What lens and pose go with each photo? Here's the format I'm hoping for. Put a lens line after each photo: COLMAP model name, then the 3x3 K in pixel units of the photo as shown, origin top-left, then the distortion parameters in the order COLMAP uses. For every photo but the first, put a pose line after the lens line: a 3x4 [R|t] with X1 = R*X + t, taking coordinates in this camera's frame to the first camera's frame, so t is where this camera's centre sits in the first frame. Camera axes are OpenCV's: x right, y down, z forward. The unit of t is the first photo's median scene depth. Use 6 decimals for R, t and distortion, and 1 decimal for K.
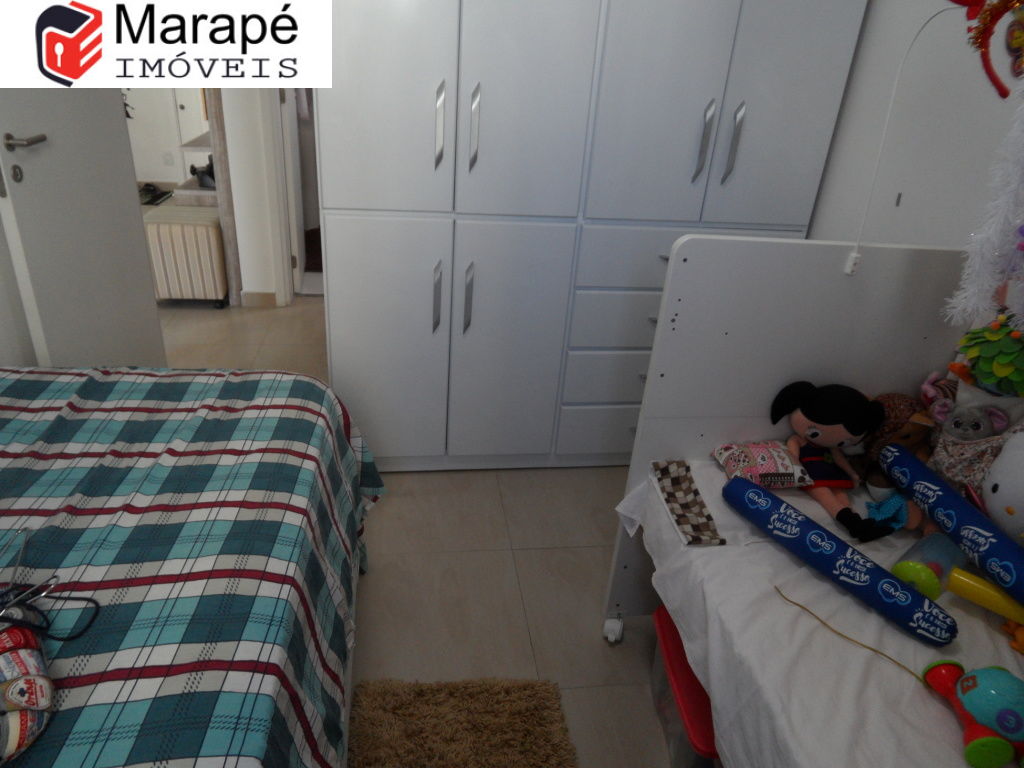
lens RADIAL K [[673.3, 0, 504.9], [0, 673.3, 374.9], [0, 0, 1]] dist [-0.034033, 0.020039]
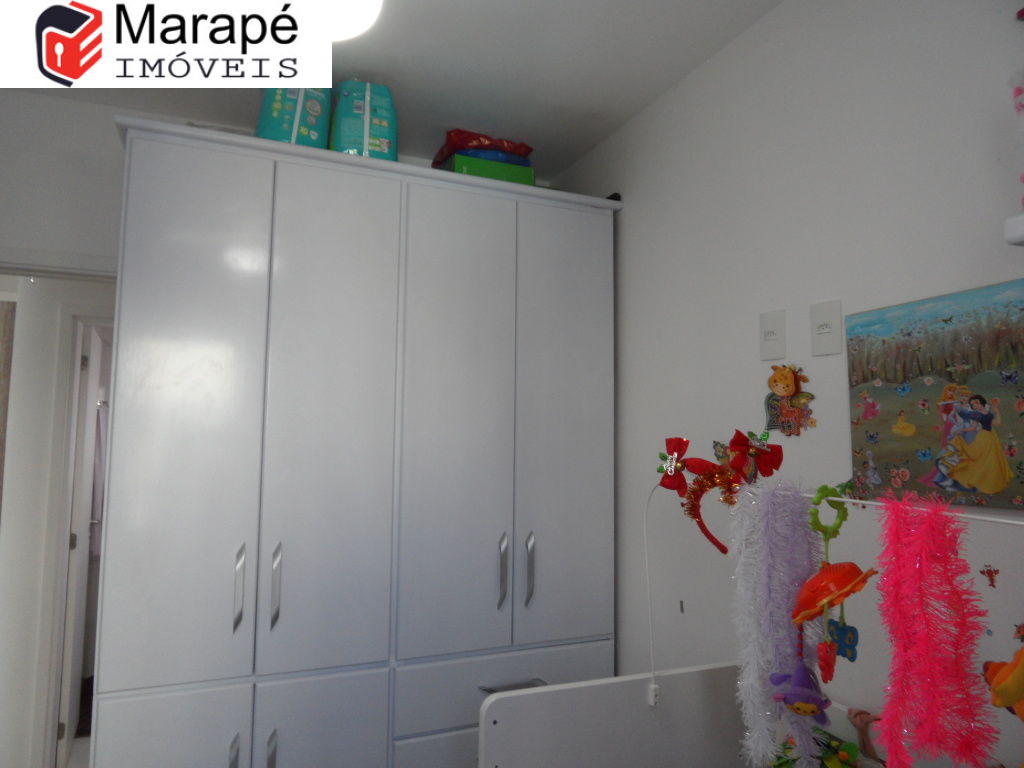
lens RADIAL K [[673.3, 0, 504.9], [0, 673.3, 374.9], [0, 0, 1]] dist [-0.034033, 0.020039]
pose [[0.965452, -0.031535, 0.258666, 0.034258], [0.159967, 0.855316, -0.492792, -0.089352], [-0.205701, 0.517146, 0.830811, -0.053932]]
